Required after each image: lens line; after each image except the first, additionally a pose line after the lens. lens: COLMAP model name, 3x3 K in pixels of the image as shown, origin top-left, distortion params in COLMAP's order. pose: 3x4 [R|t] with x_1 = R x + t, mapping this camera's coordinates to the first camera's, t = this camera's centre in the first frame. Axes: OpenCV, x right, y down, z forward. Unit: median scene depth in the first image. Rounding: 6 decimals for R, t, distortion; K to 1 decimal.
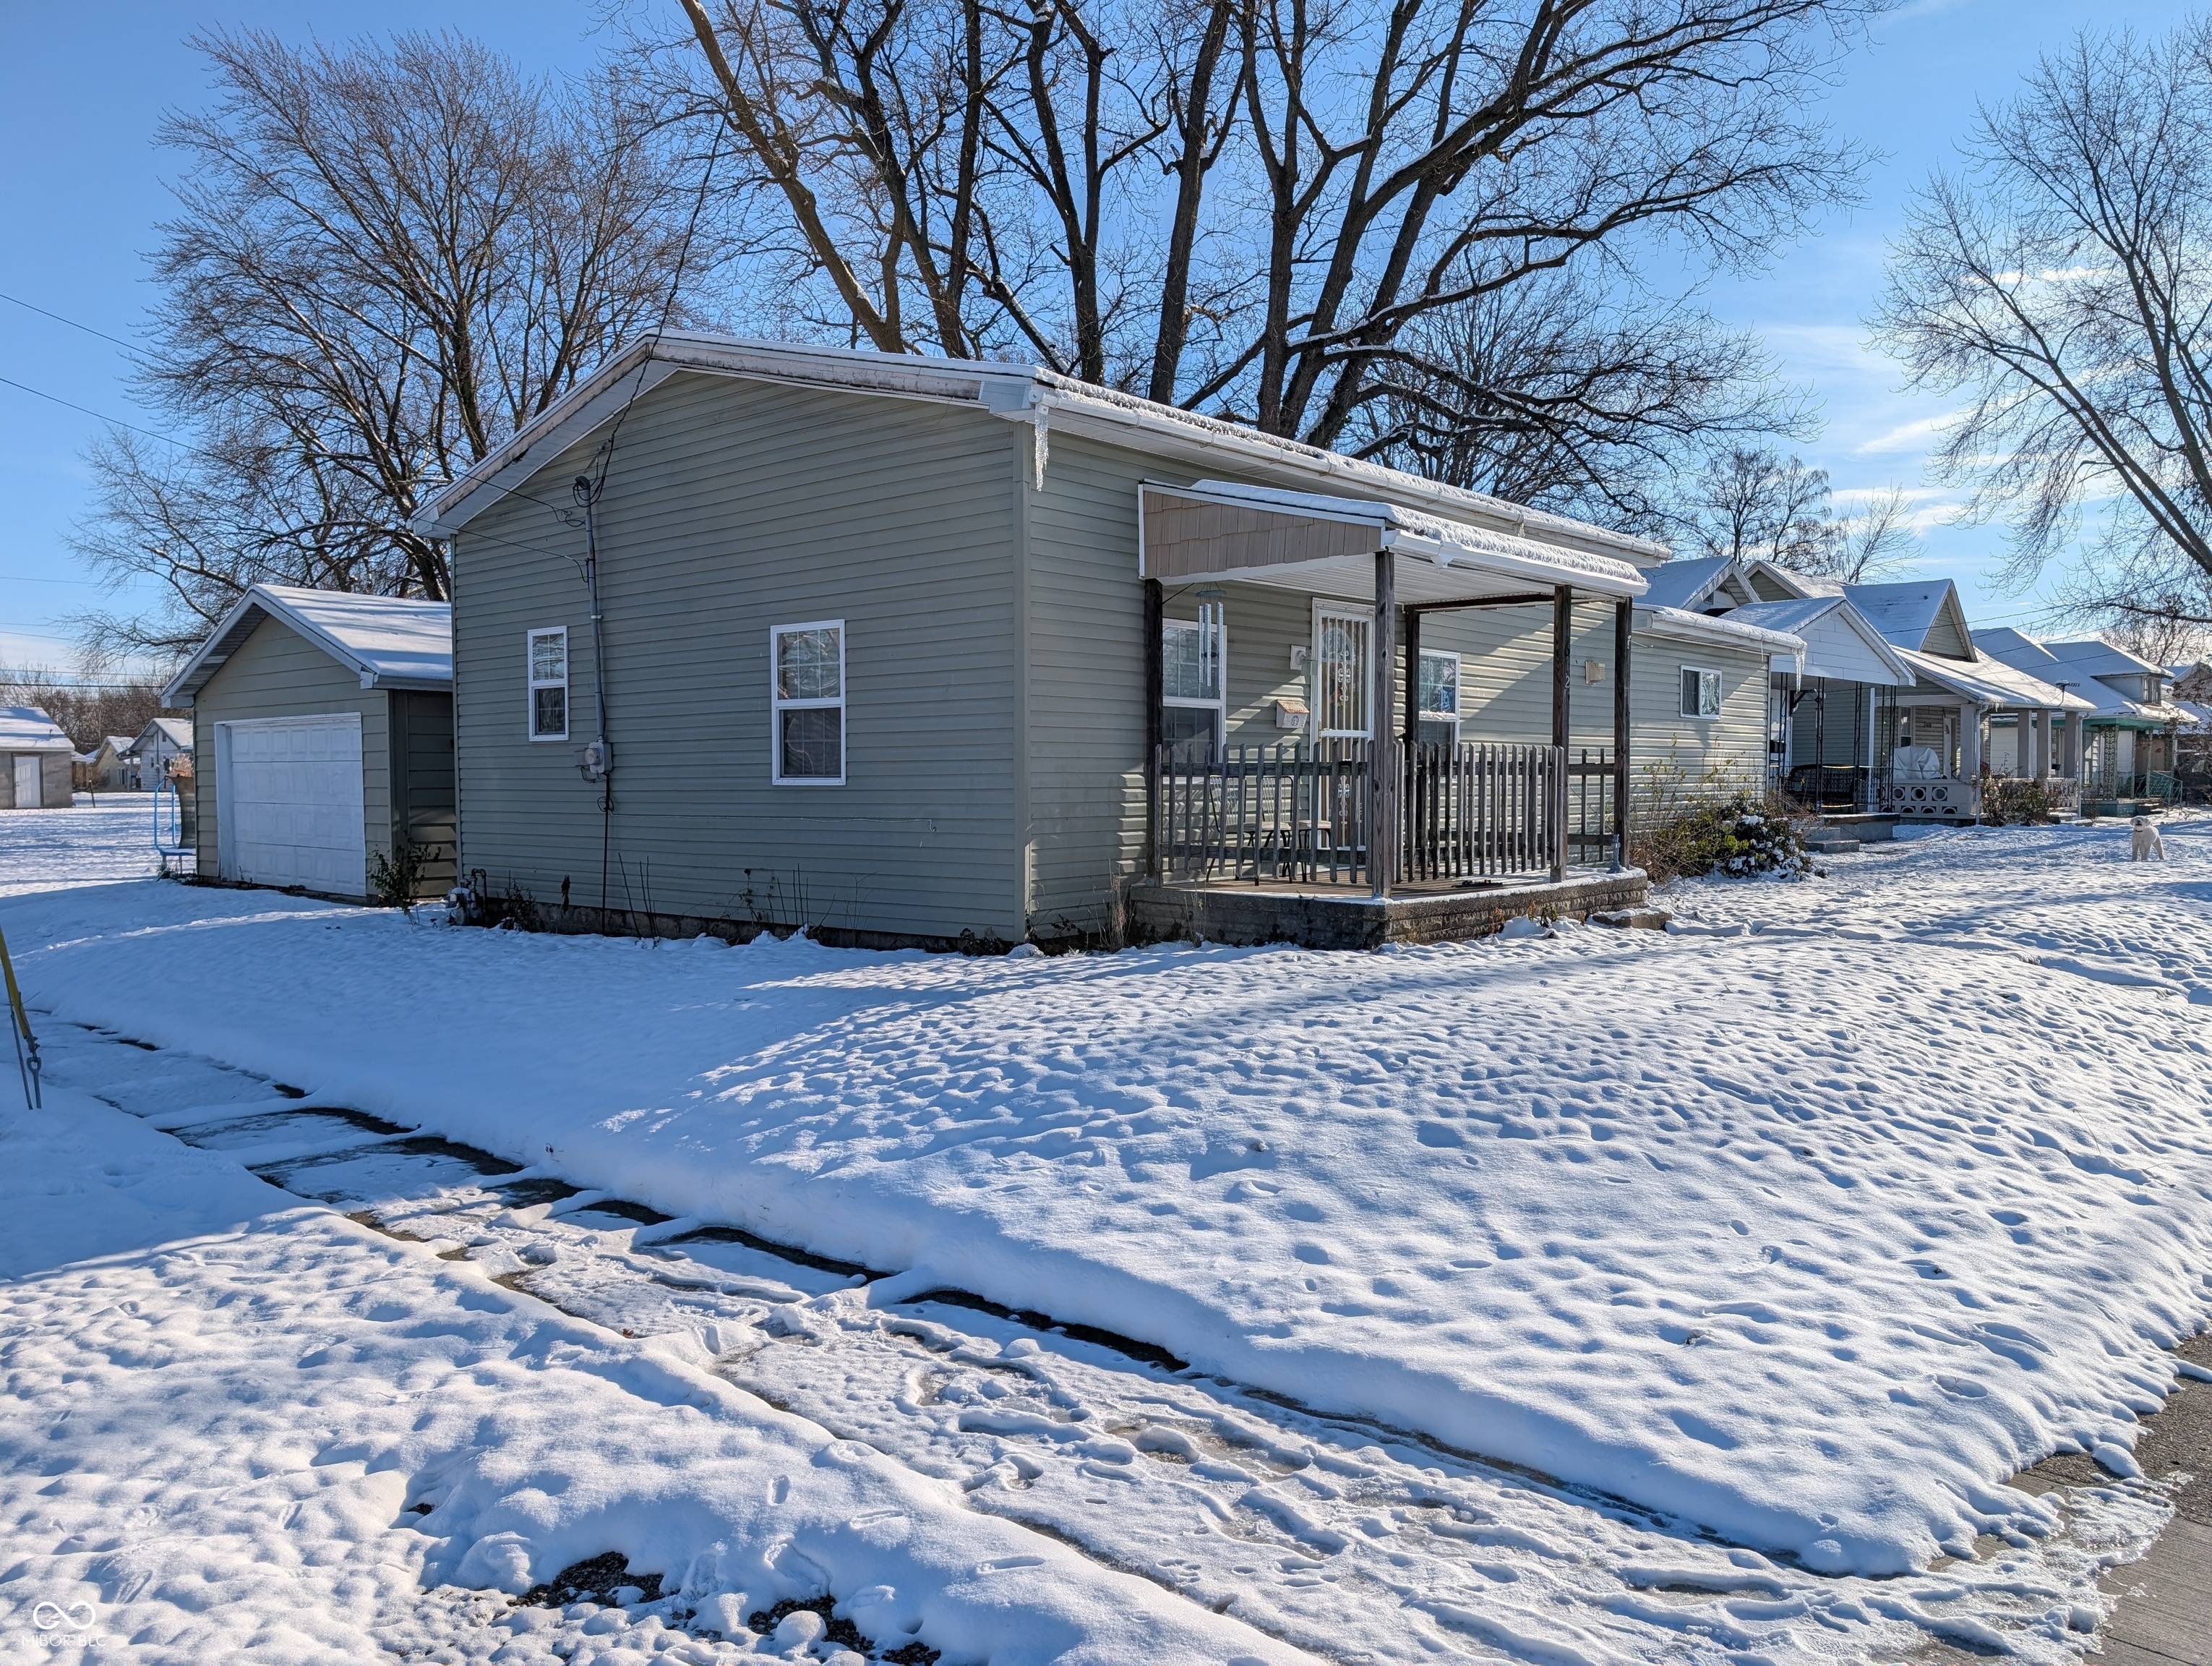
lens RADIAL K [[1571.0, 0, 1106.0], [0, 1571.0, 833.0], [0, 0, 1]] dist [0.011534, 0.002613]
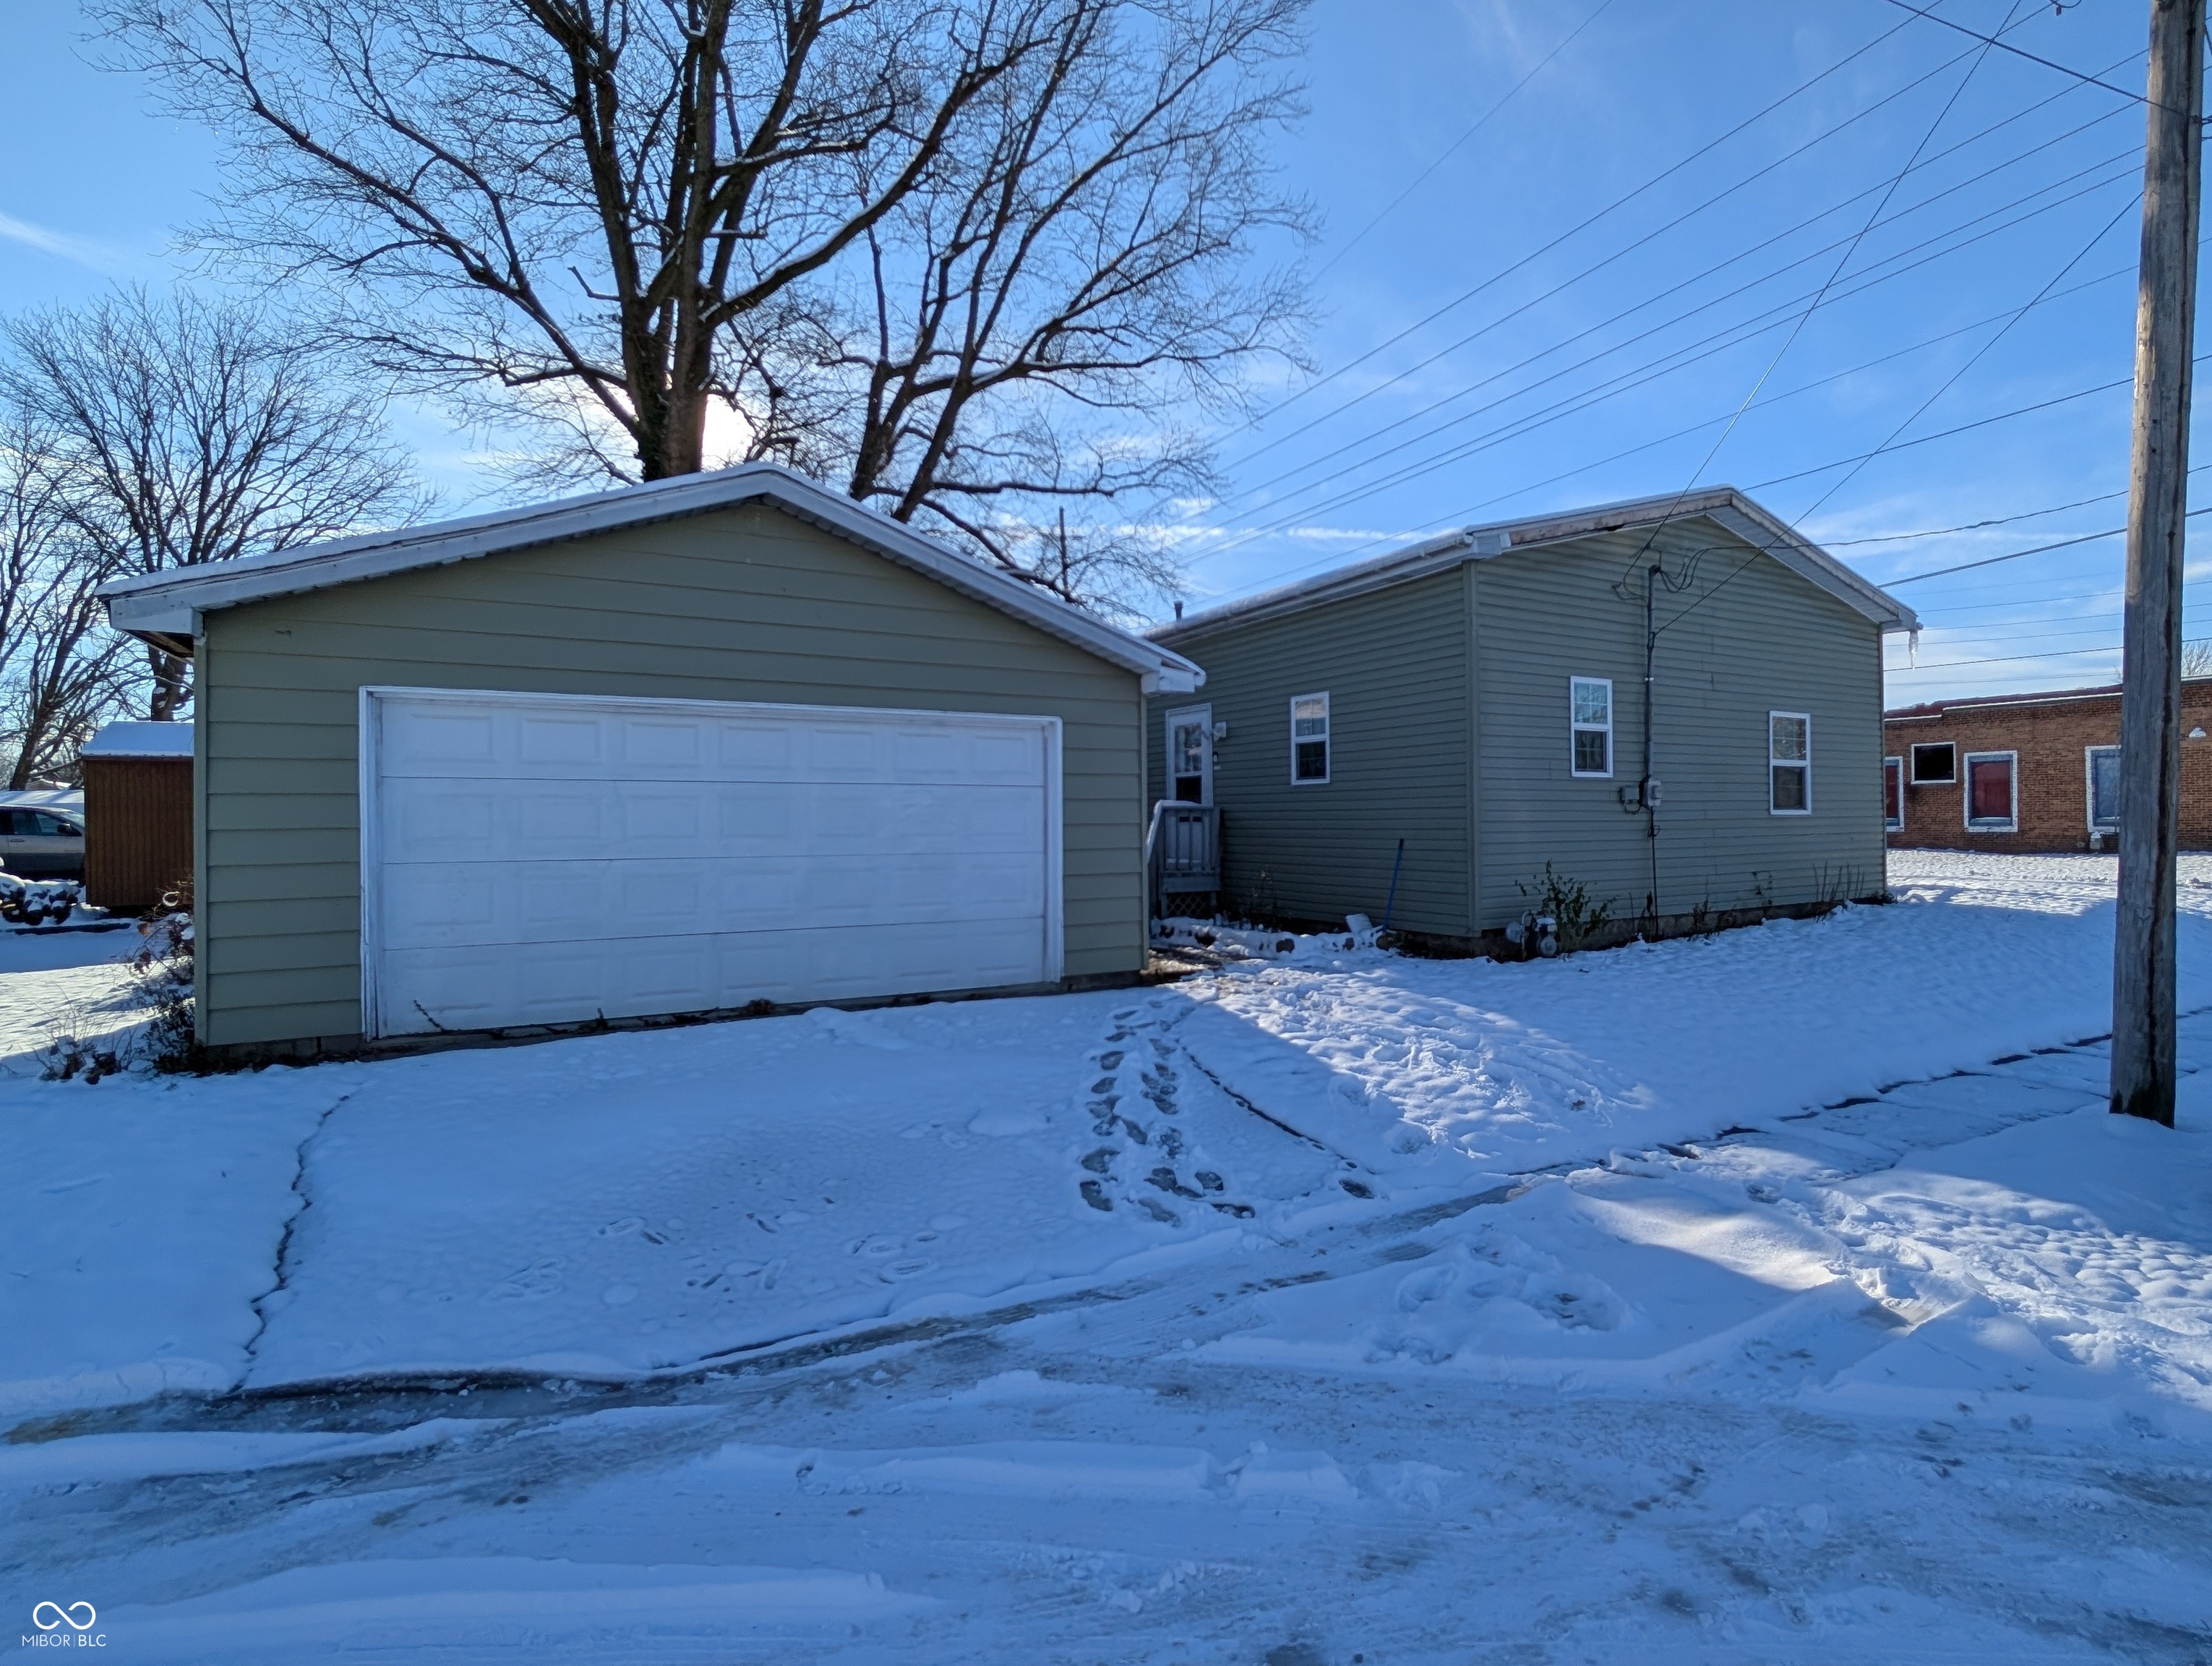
lens RADIAL K [[1086.0, 0, 1125.8], [0, 1086.0, 821.5], [0, 0, 1]] dist [0.001725, -0.000082]
pose [[0.317719, 0.005036, 0.948172, -1.015392], [0.042322, 0.998914, -0.019487, -0.021674], [-0.947240, 0.046320, 0.317161, 0.910163]]
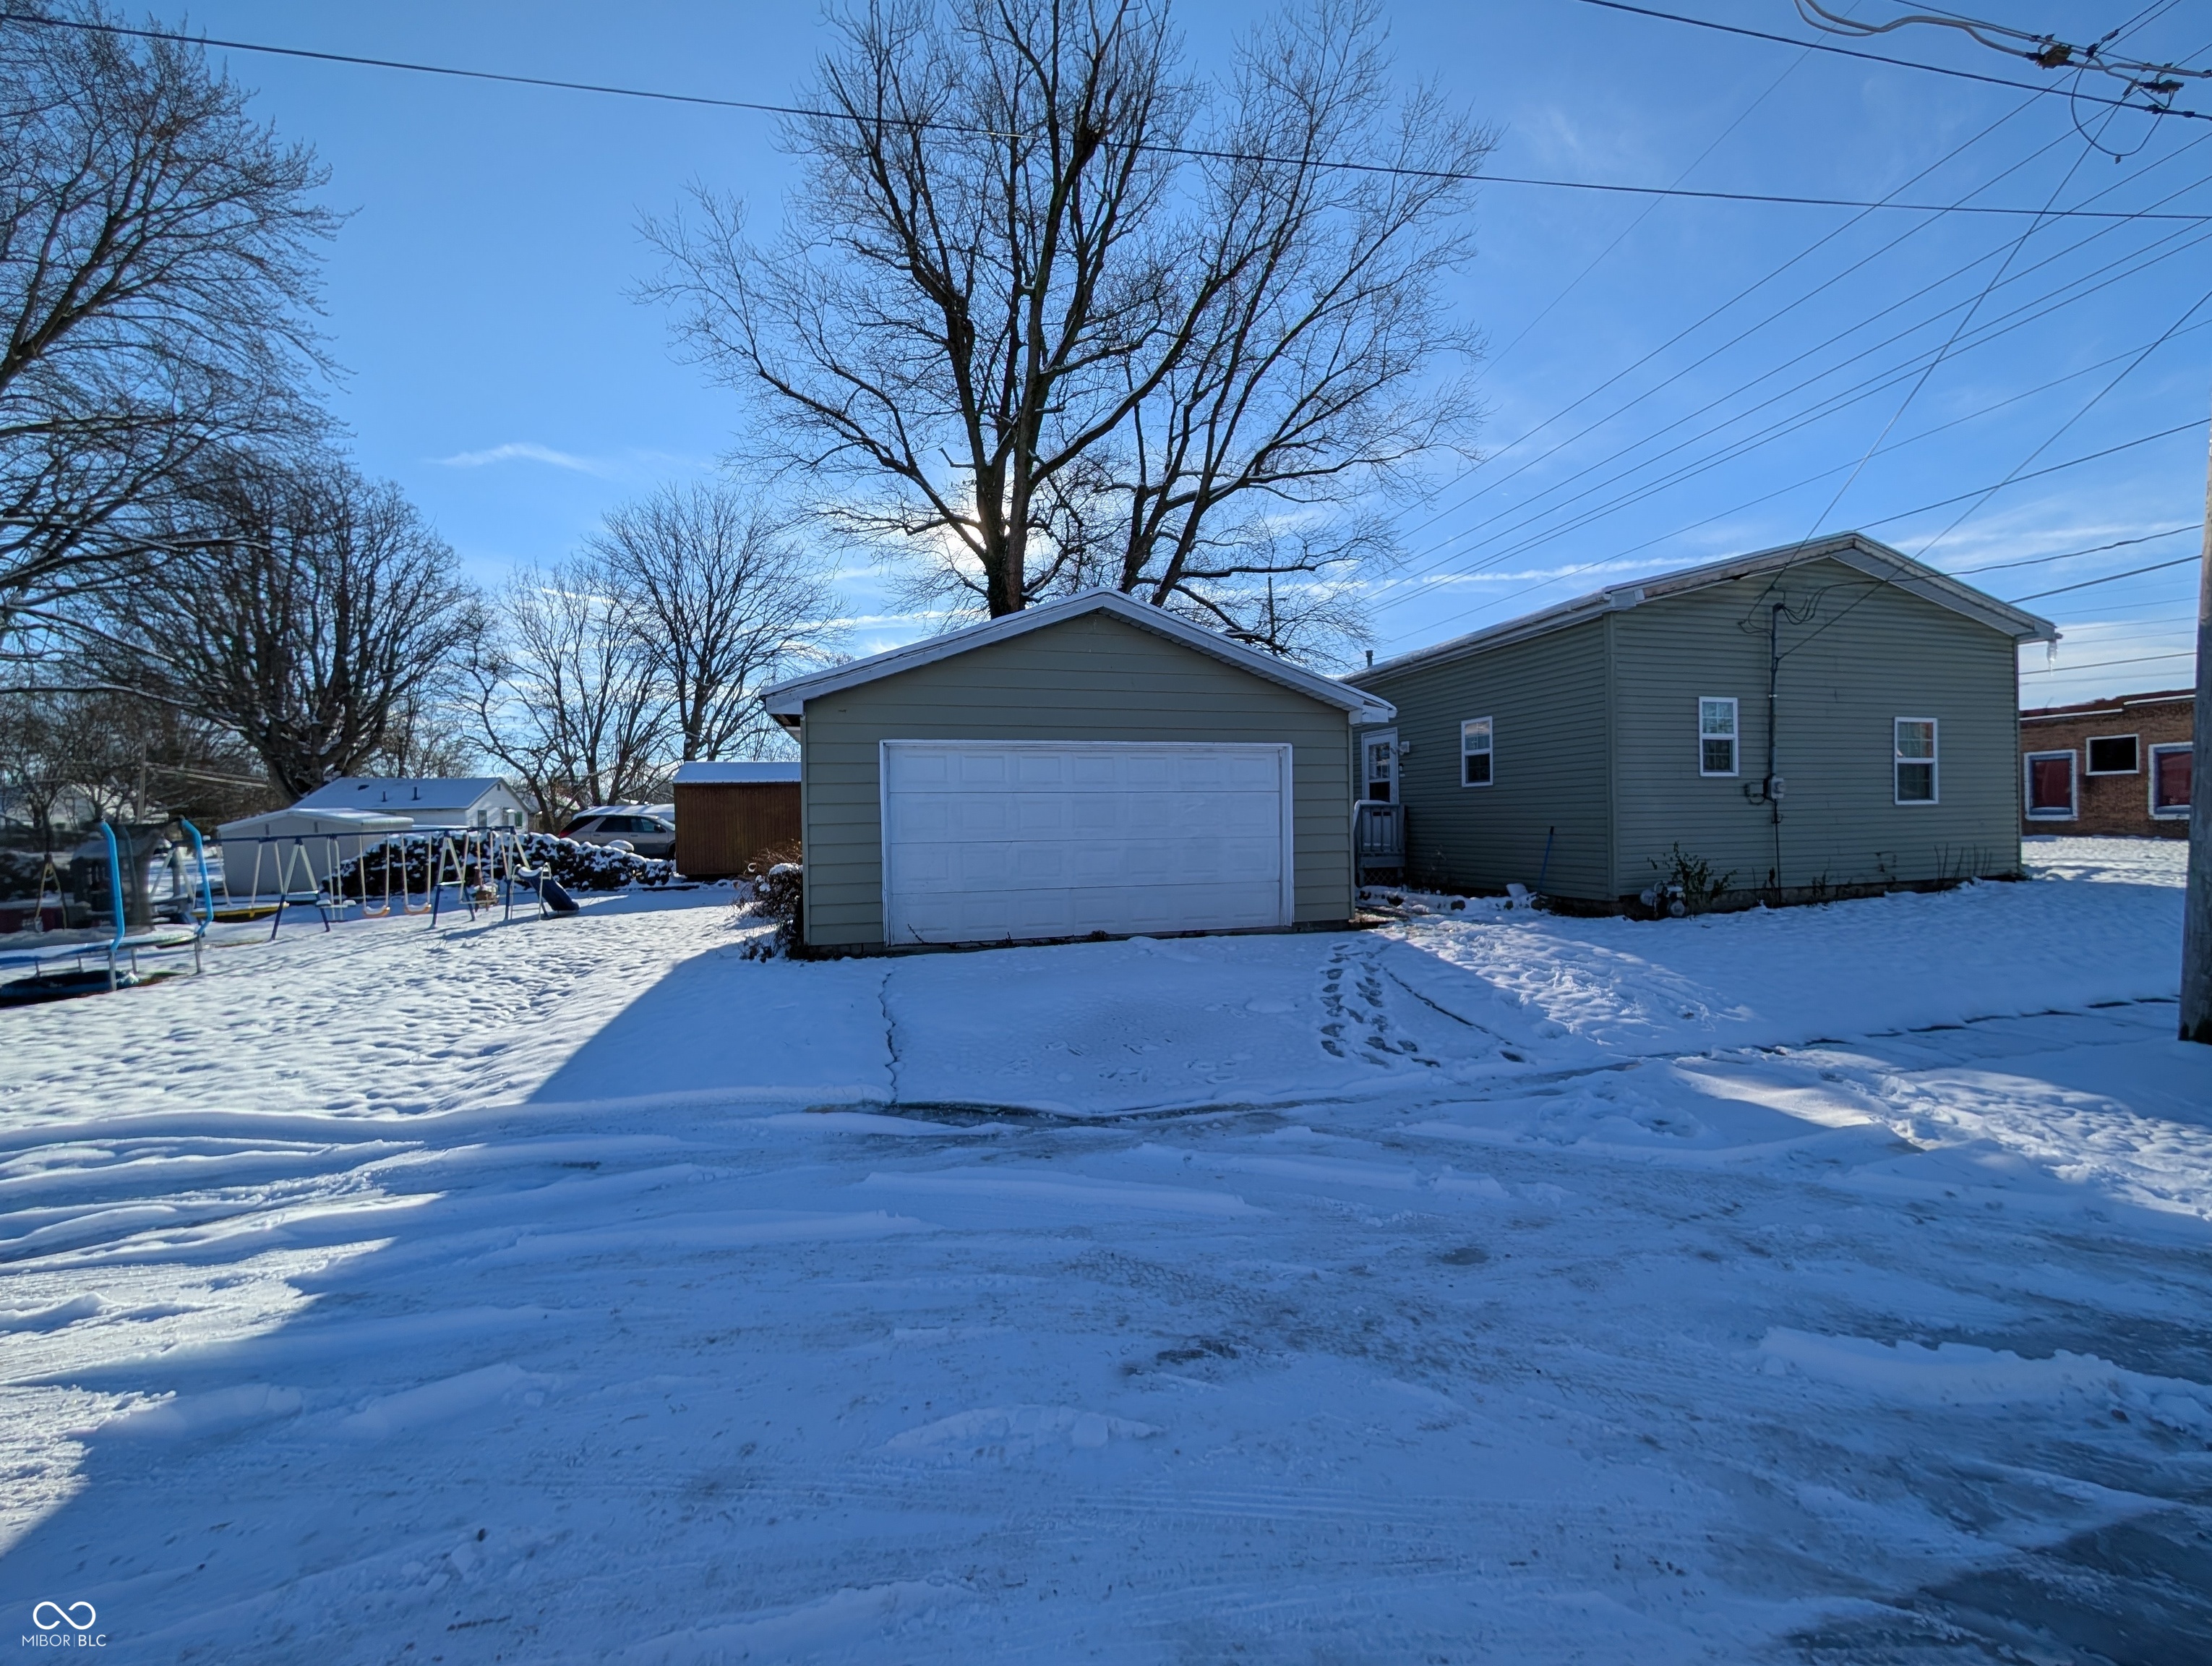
lens RADIAL K [[836.1, 0, 1106.0], [0, 836.1, 833.0], [0, 0, 1]] dist [0.000558, 0.000136]
pose [[0.541879, -0.012549, 0.840363, -1.091497], [0.045626, 0.998853, -0.014505, -0.018258], [-0.839217, 0.046202, 0.541830, 0.898793]]
